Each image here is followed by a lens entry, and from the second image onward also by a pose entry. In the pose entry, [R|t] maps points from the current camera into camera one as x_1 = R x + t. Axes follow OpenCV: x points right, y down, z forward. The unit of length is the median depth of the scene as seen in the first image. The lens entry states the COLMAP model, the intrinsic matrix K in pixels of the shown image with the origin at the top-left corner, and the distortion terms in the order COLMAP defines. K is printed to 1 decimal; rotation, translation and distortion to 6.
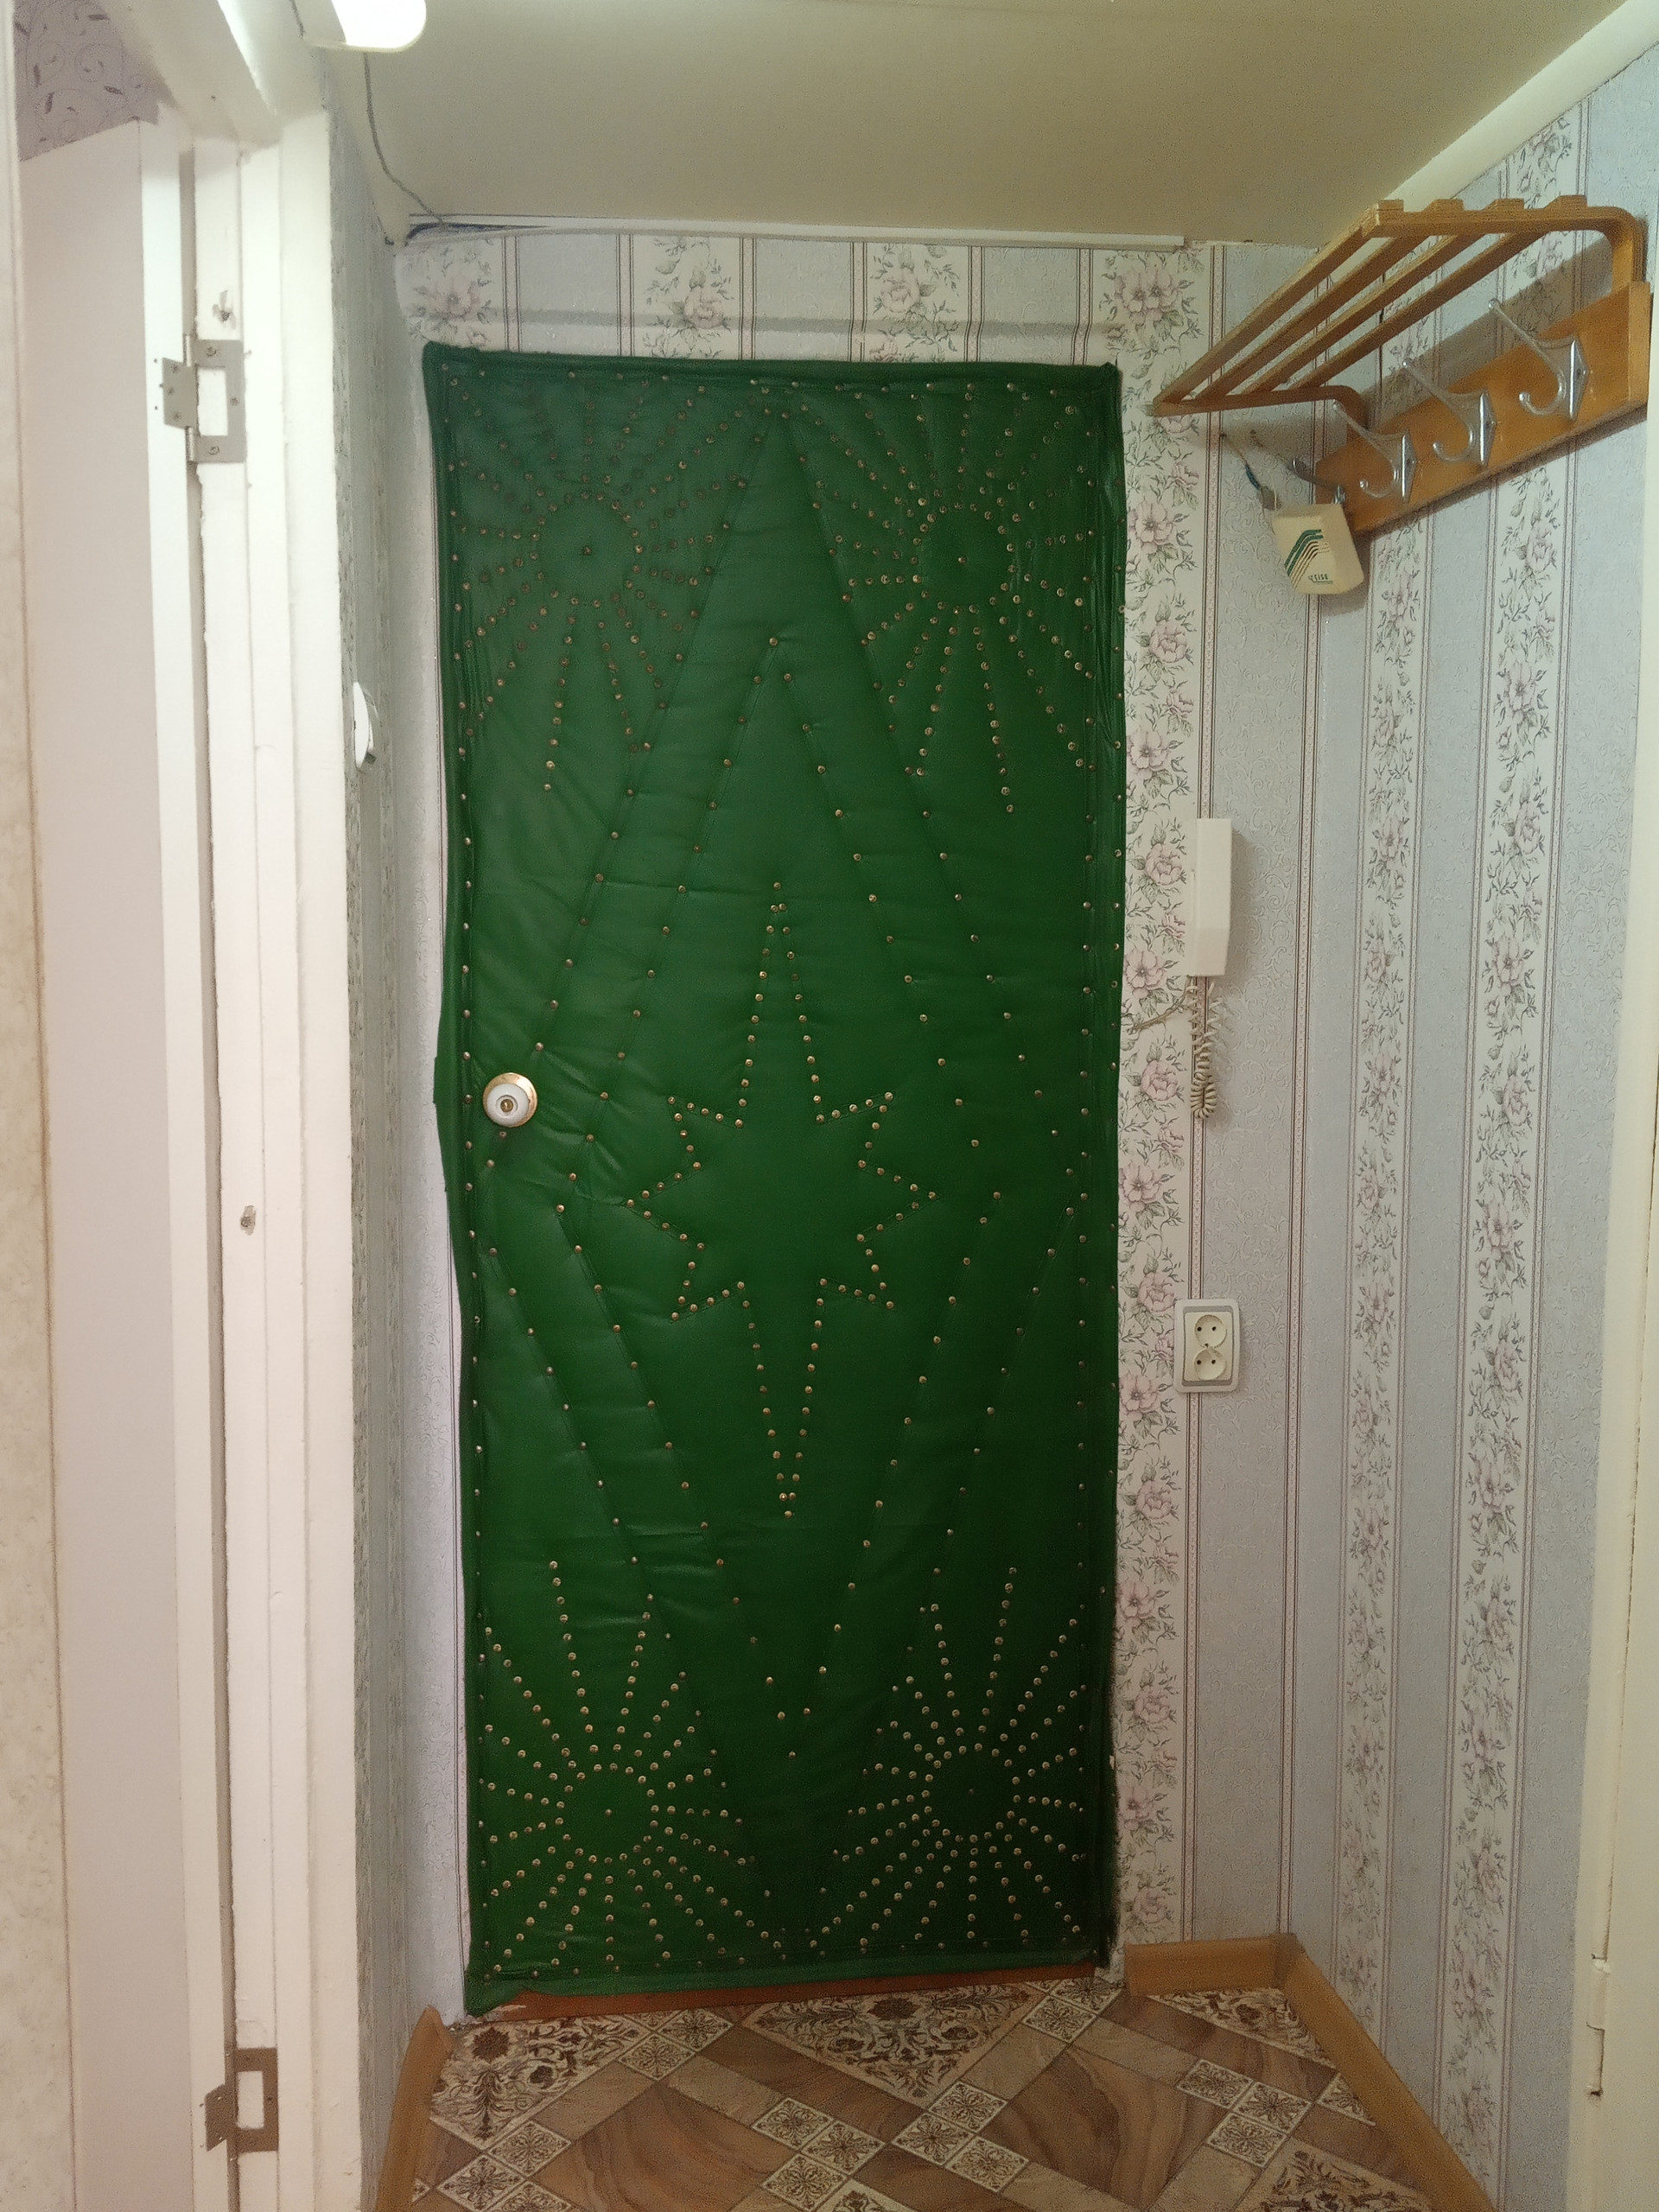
lens RADIAL K [[1809.5, 0, 782.1], [0, 1809.5, 1089.7], [0, 0, 1]] dist [0.096965, -0.155669]
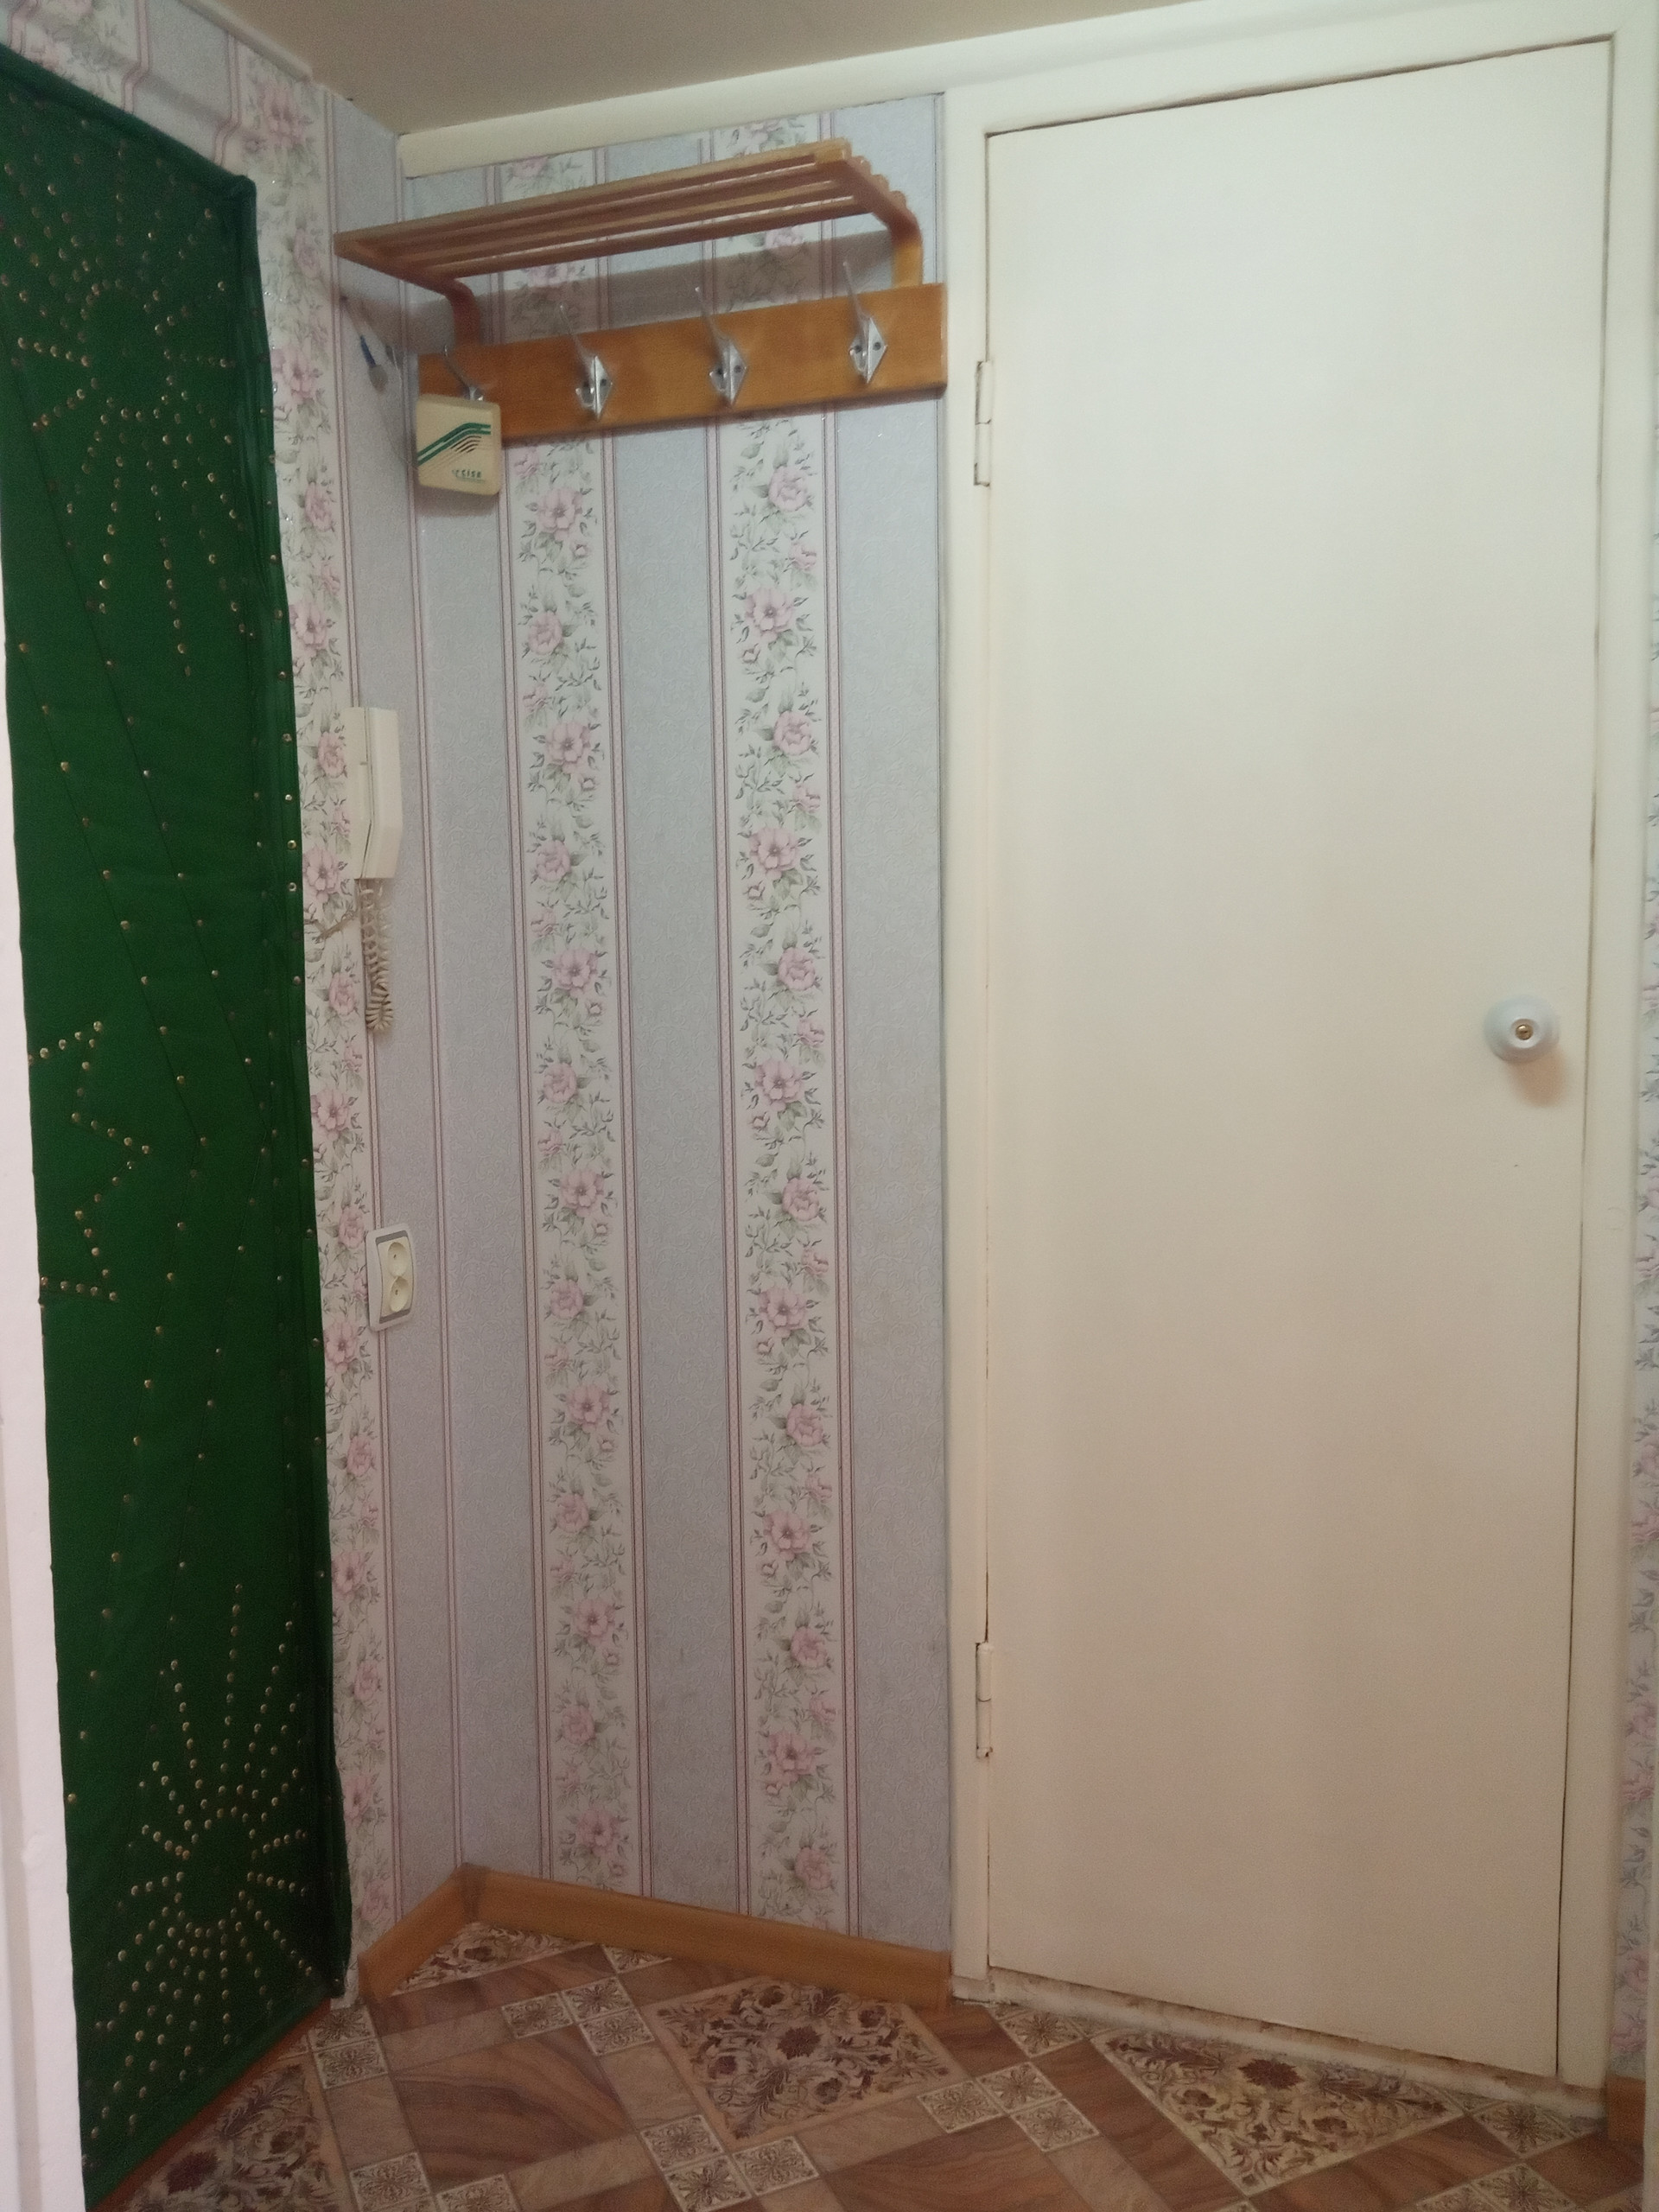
lens RADIAL K [[1809.5, 0, 837.7], [0, 1809.5, 1088.4], [0, 0, 1]] dist [0.096965, -0.155669]
pose [[0.459323, -0.082942, 0.884389, -0.490584], [0.099375, 0.994179, 0.041626, 0.028809], [-0.882693, 0.068766, 0.464891, 0.361079]]
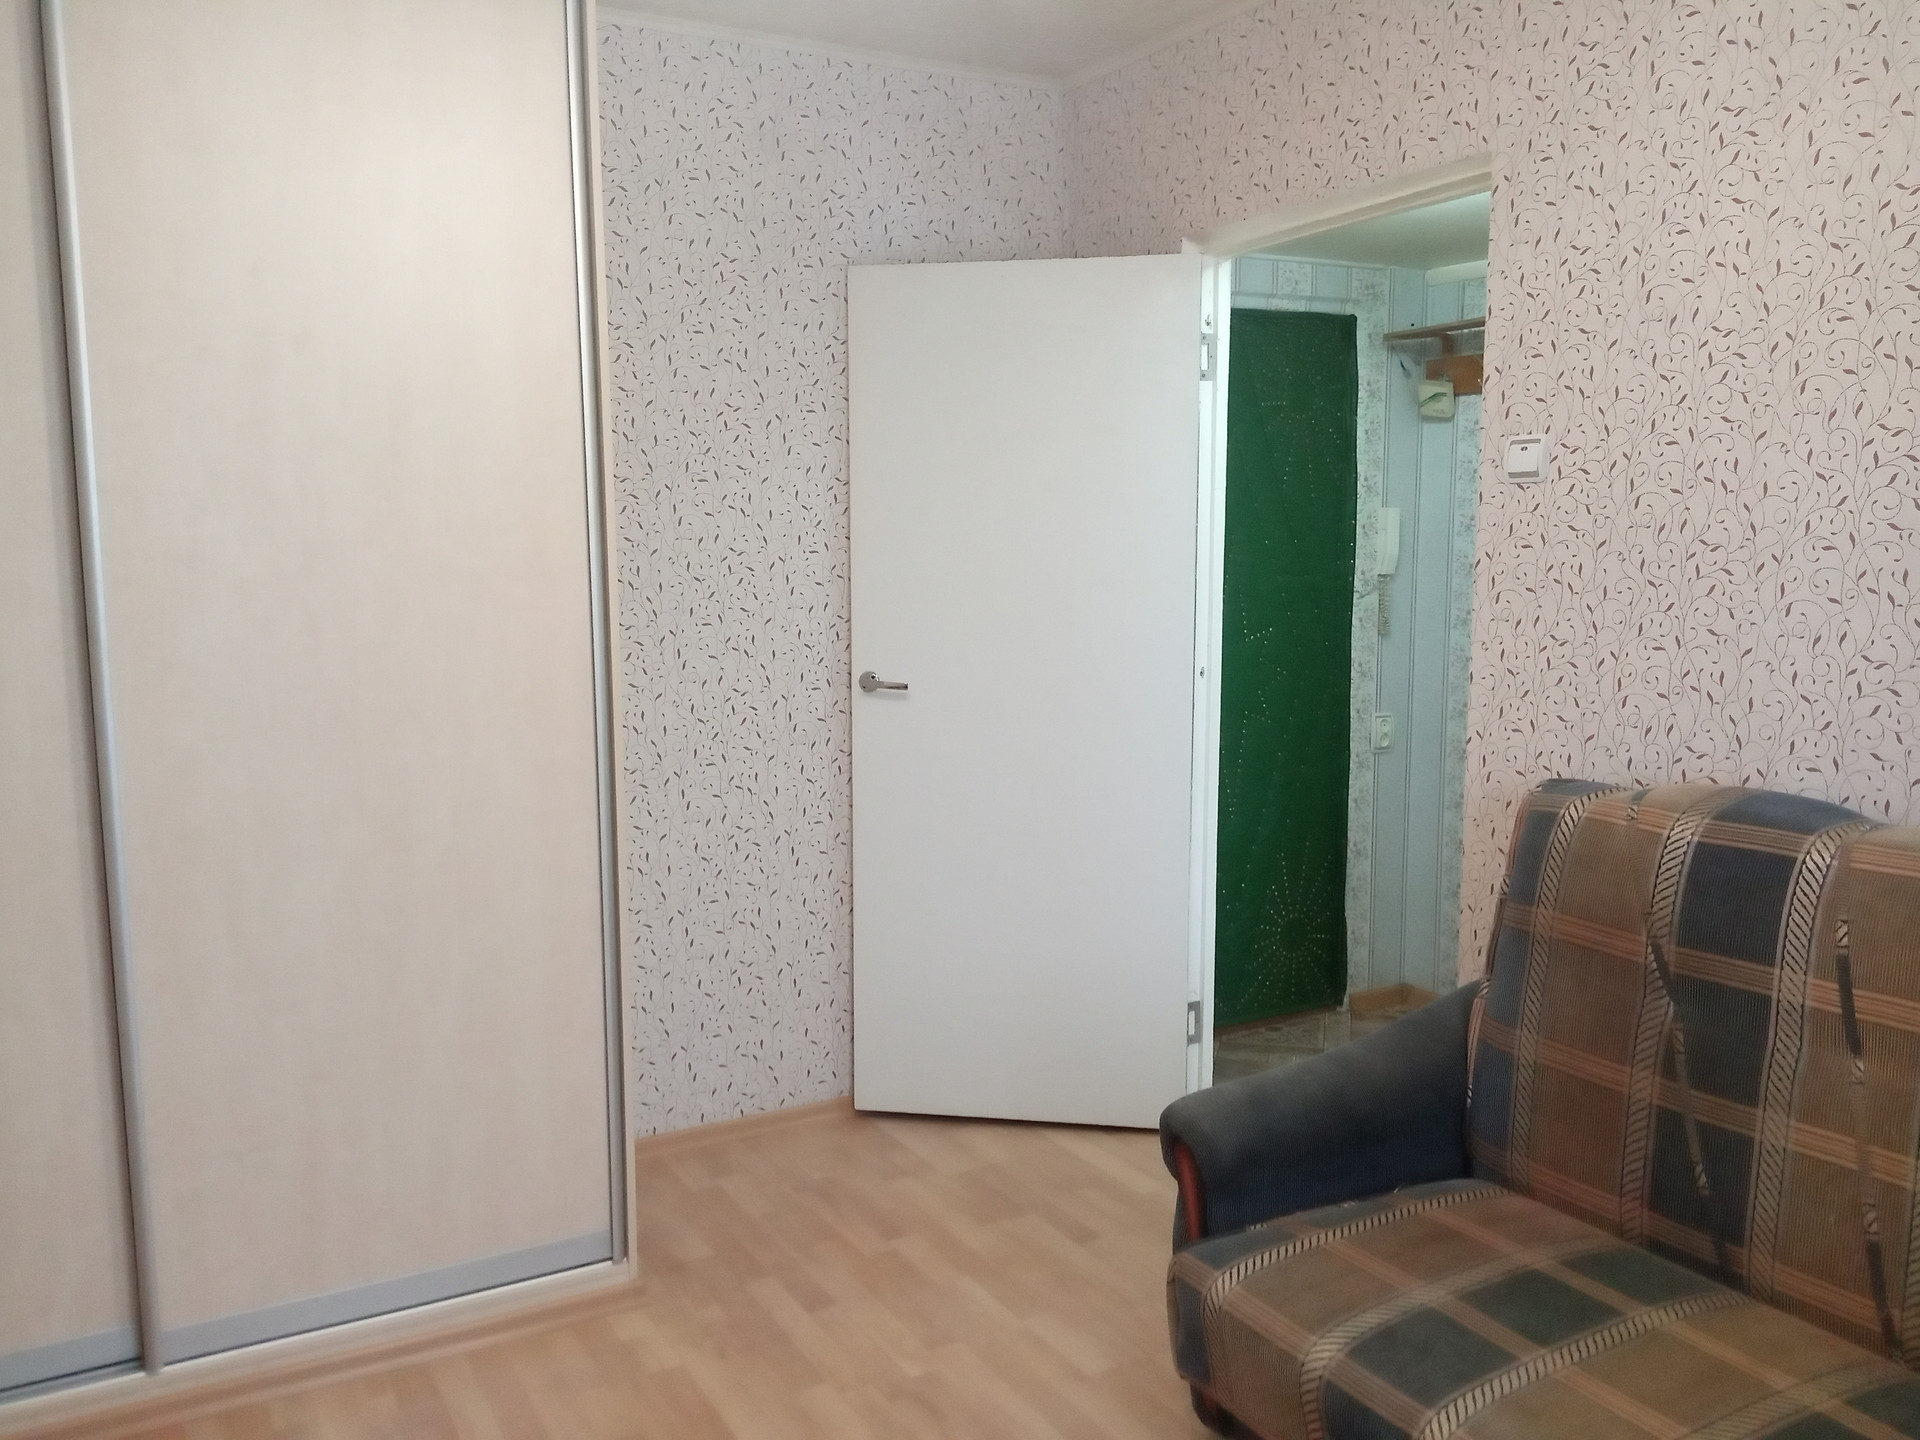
lens RADIAL K [[1570.7, 0, 940.7], [0, 1570.7, 731.2], [0, 0, 1]] dist [0.096965, -0.155669]
pose [[0.919852, -0.050813, 0.388961, -1.102375], [0.039634, 0.998539, 0.036717, 0.042384], [-0.390259, -0.018358, 0.920522, -0.666007]]
